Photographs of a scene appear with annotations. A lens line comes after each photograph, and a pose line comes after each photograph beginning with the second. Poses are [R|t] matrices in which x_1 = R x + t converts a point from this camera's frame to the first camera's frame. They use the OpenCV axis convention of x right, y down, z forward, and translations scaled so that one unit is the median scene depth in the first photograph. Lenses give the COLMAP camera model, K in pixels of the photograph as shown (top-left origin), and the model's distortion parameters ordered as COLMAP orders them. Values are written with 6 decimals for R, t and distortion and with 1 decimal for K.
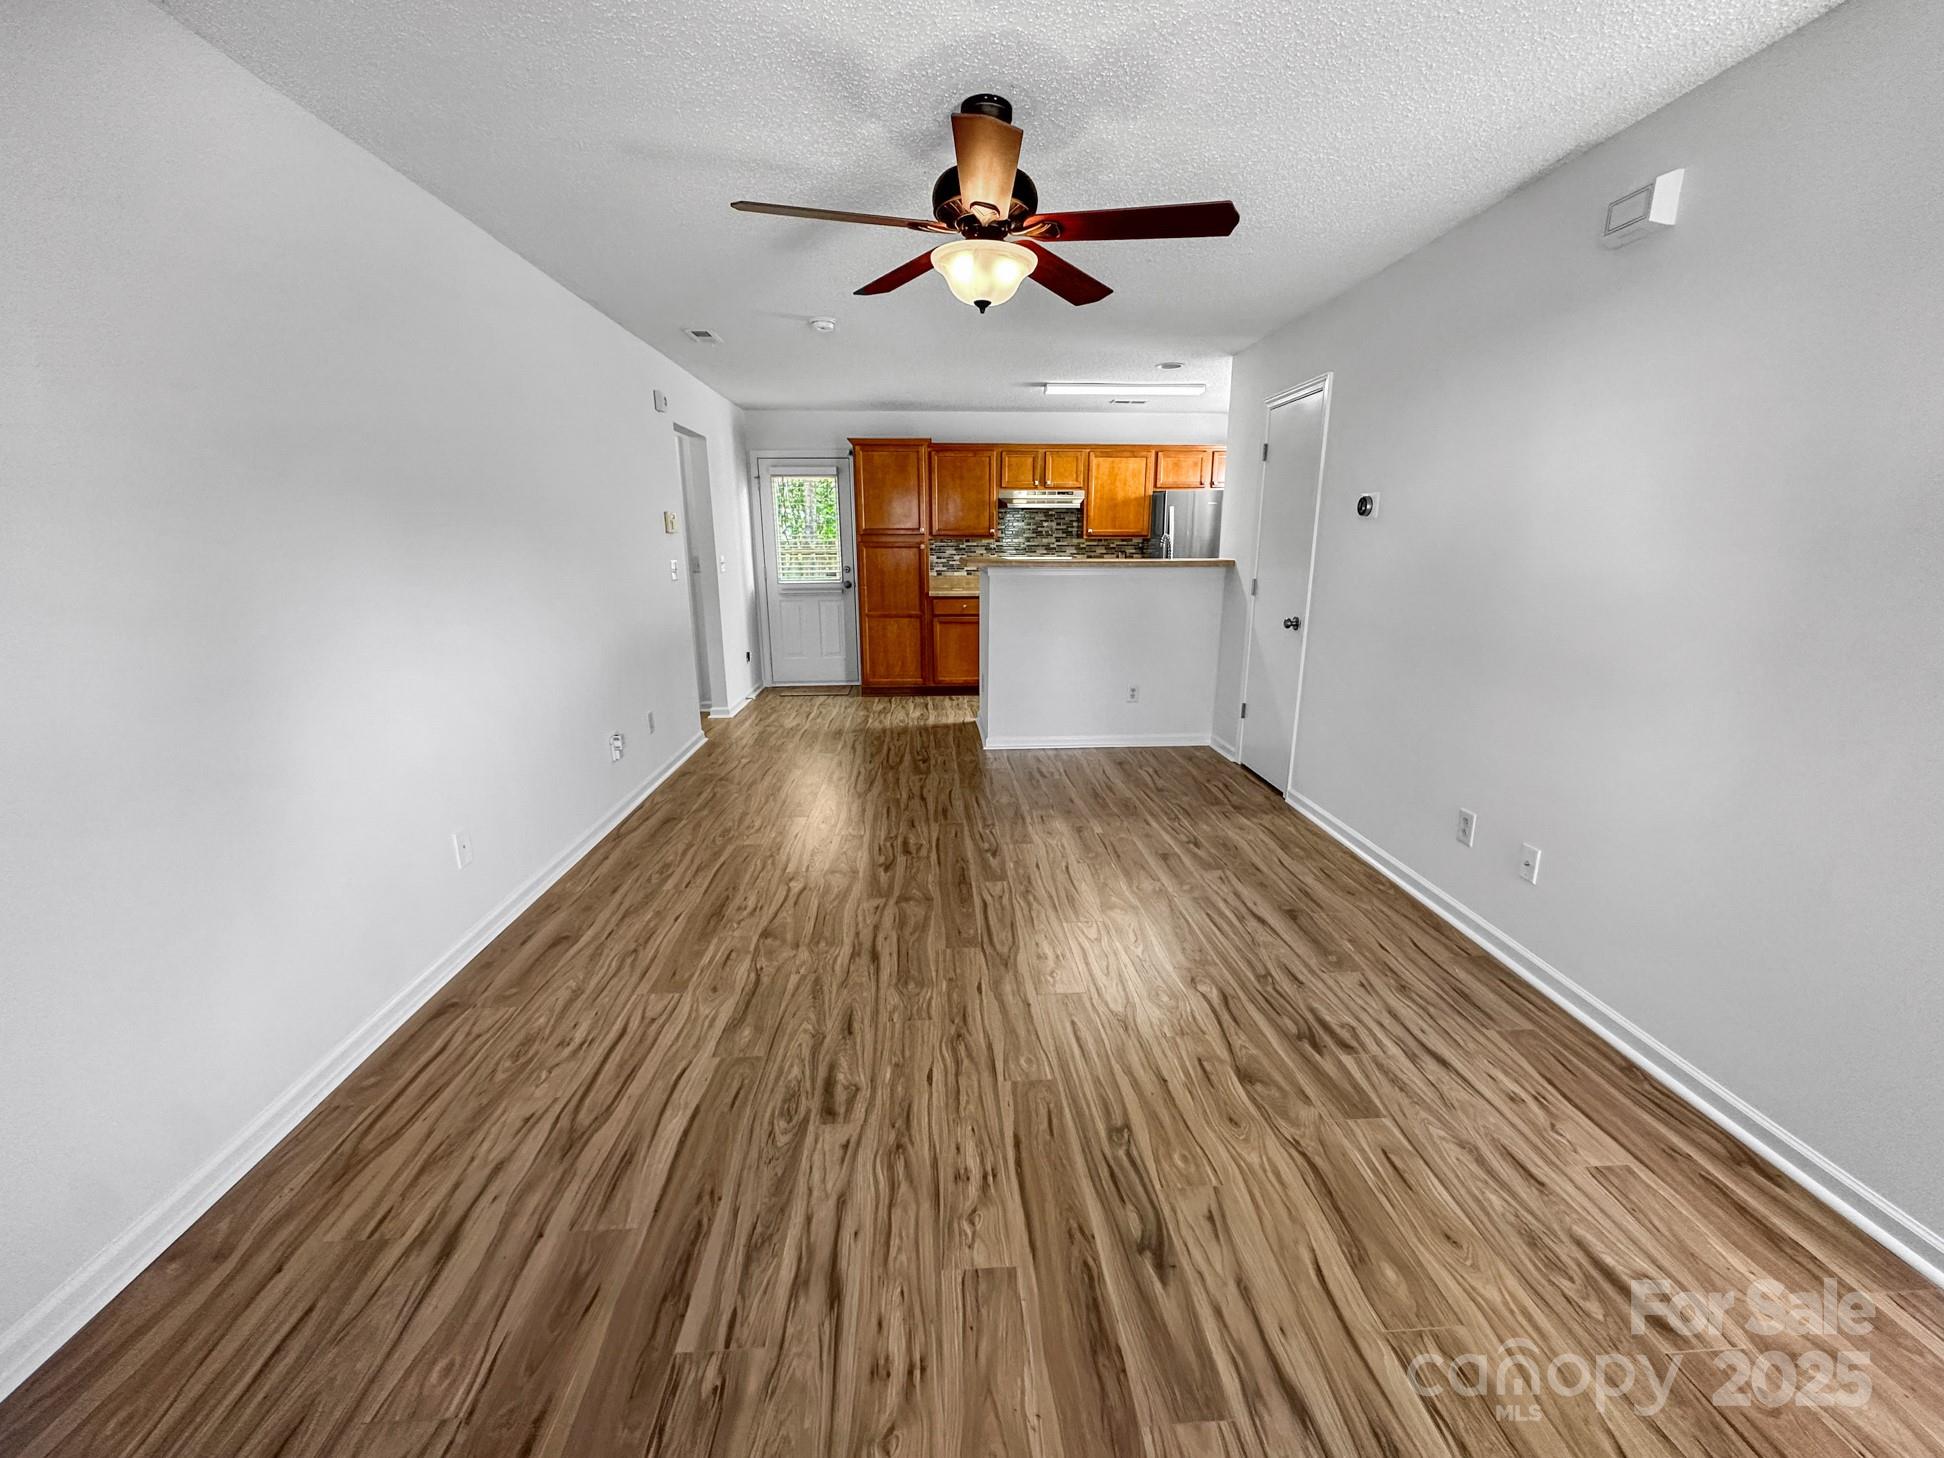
lens RADIAL K [[774.4, 0, 972.0], [0, 774.4, 729.0], [0, 0, 1]] dist [-0.003386, -0.000003]
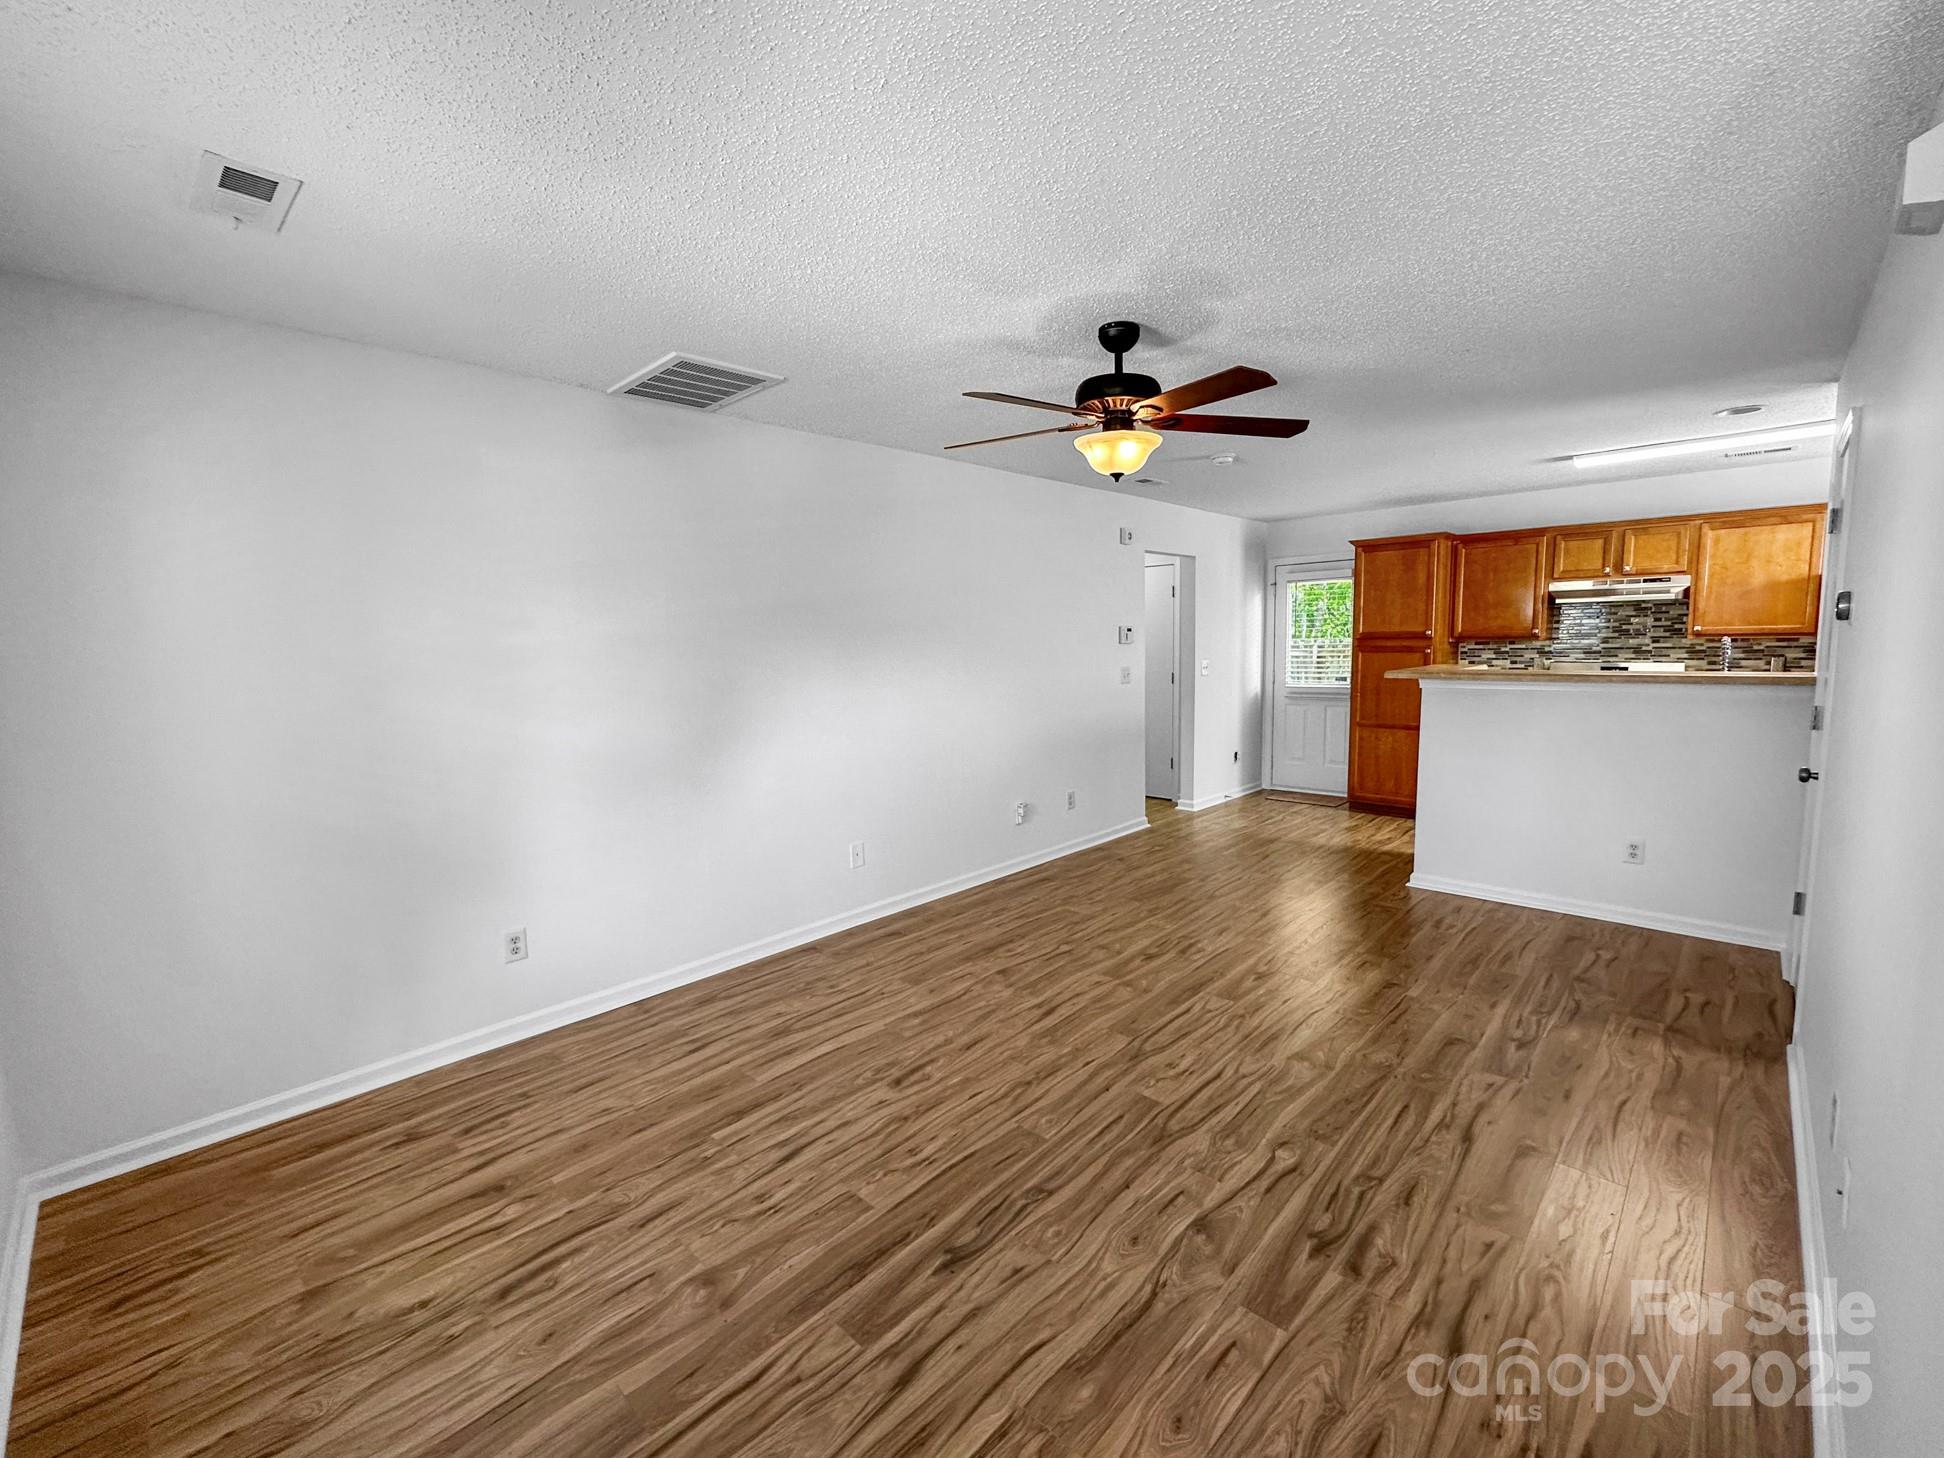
lens RADIAL K [[816.4, 0, 972.0], [0, 816.4, 729.0], [0, 0, 1]] dist [-0.001063, -0.000105]
pose [[0.681906, 0.068666, -0.728209, 0.593644], [-0.156293, 0.986268, -0.053356, -0.038178], [0.714546, 0.150198, 0.683275, 0.015033]]
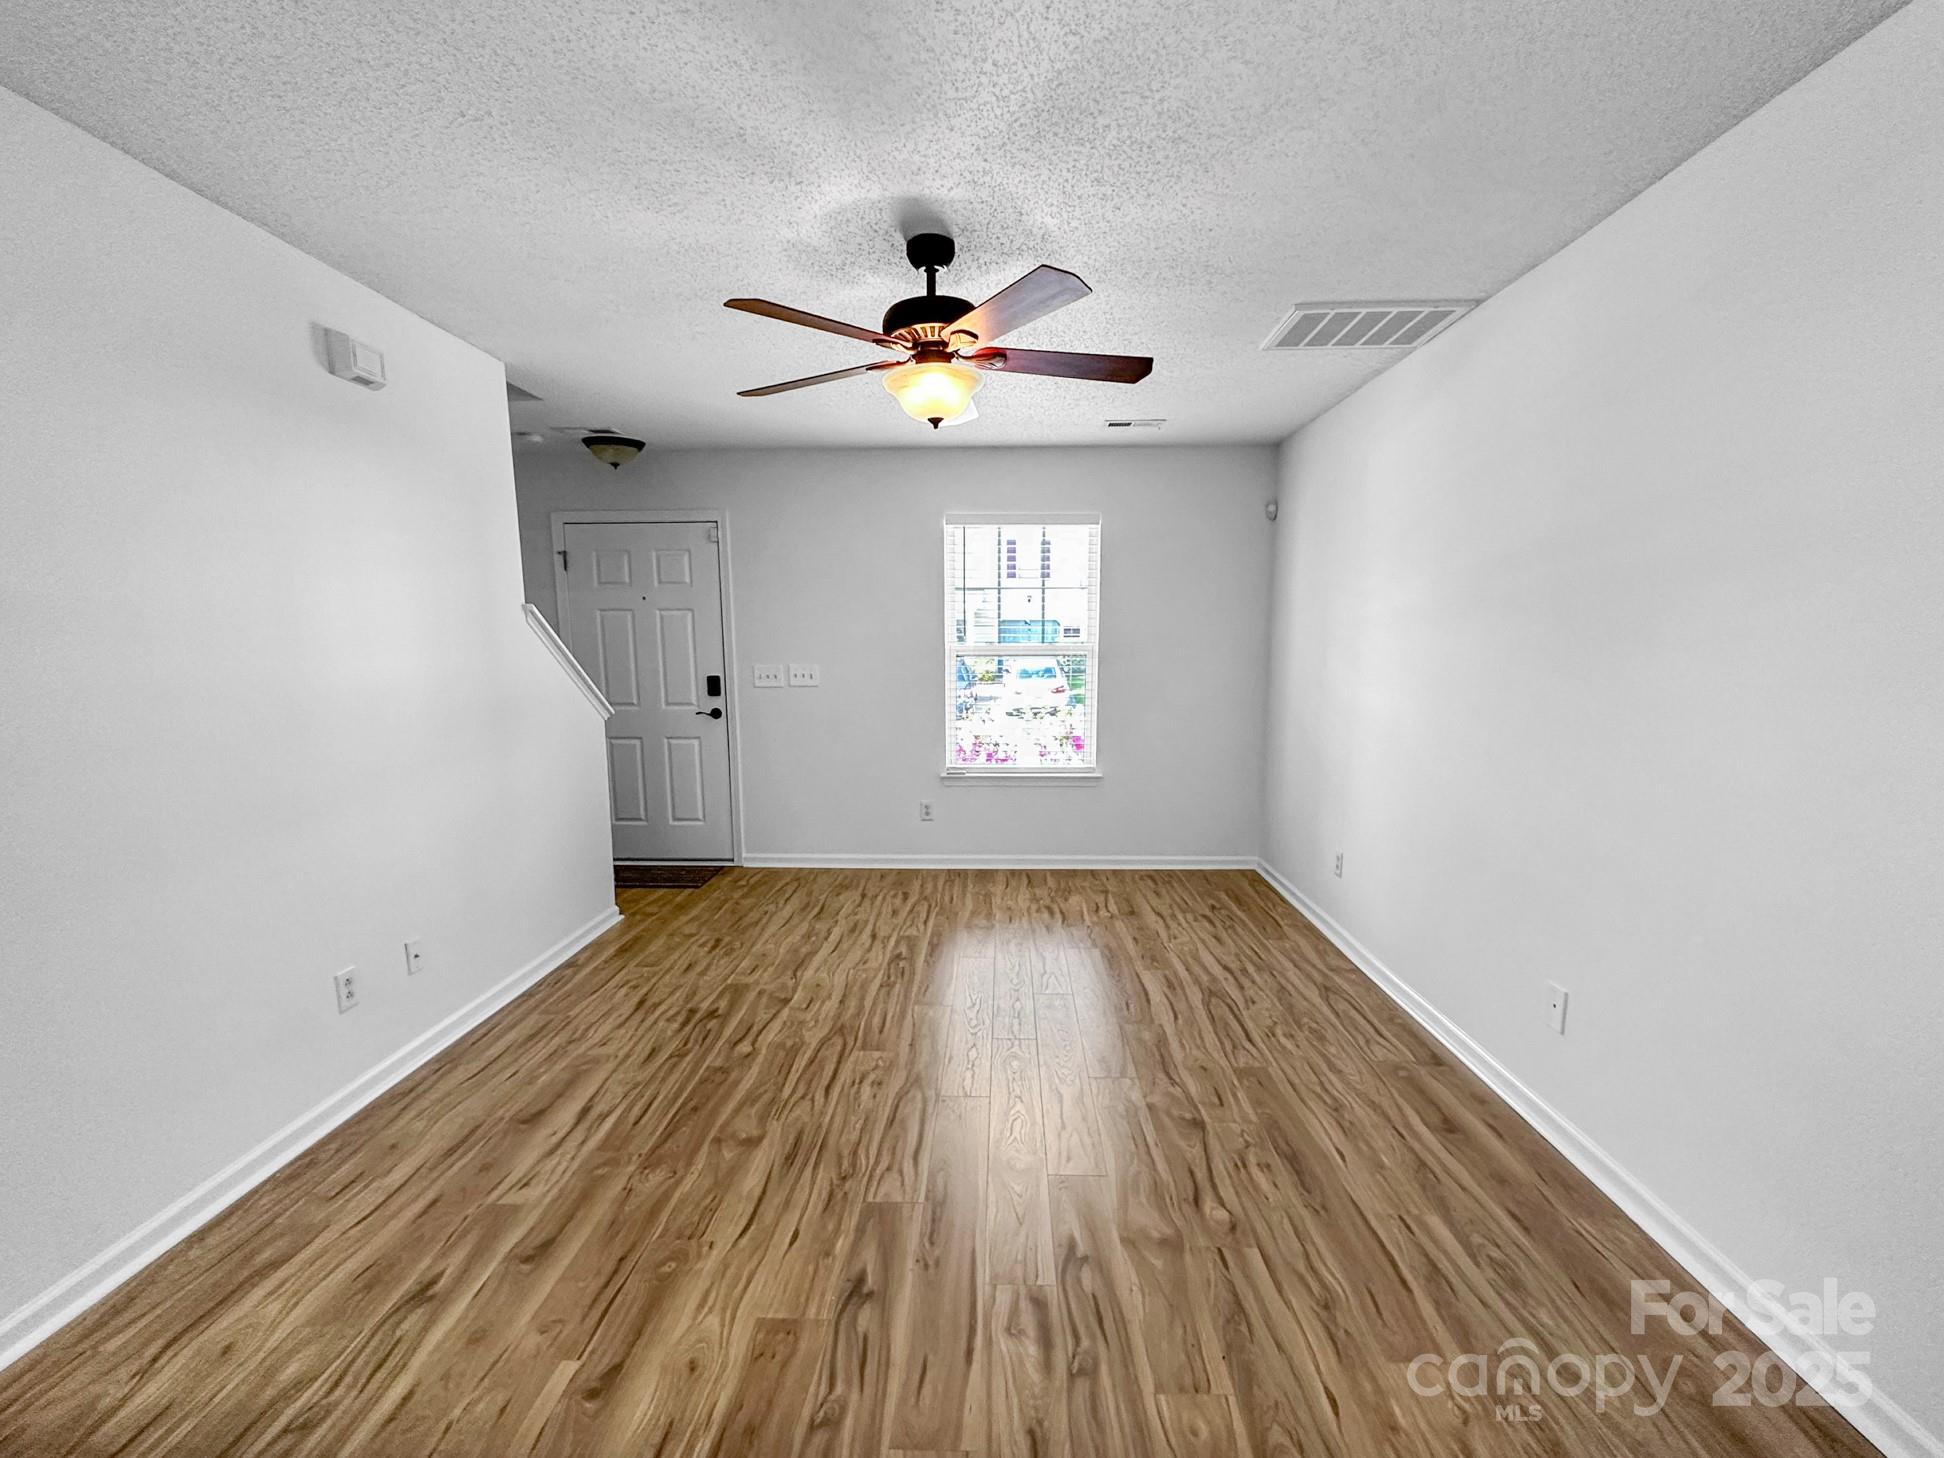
lens RADIAL K [[884.8, 0, 970.0], [0, 884.8, 779.1], [0, 0, 1]] dist [0.000112, -0.000365]
pose [[-0.995415, -0.010169, 0.095111, -0.107526], [0.027756, 0.920845, 0.388939, -0.411229], [-0.091538, 0.389795, -0.916341, 1.642635]]
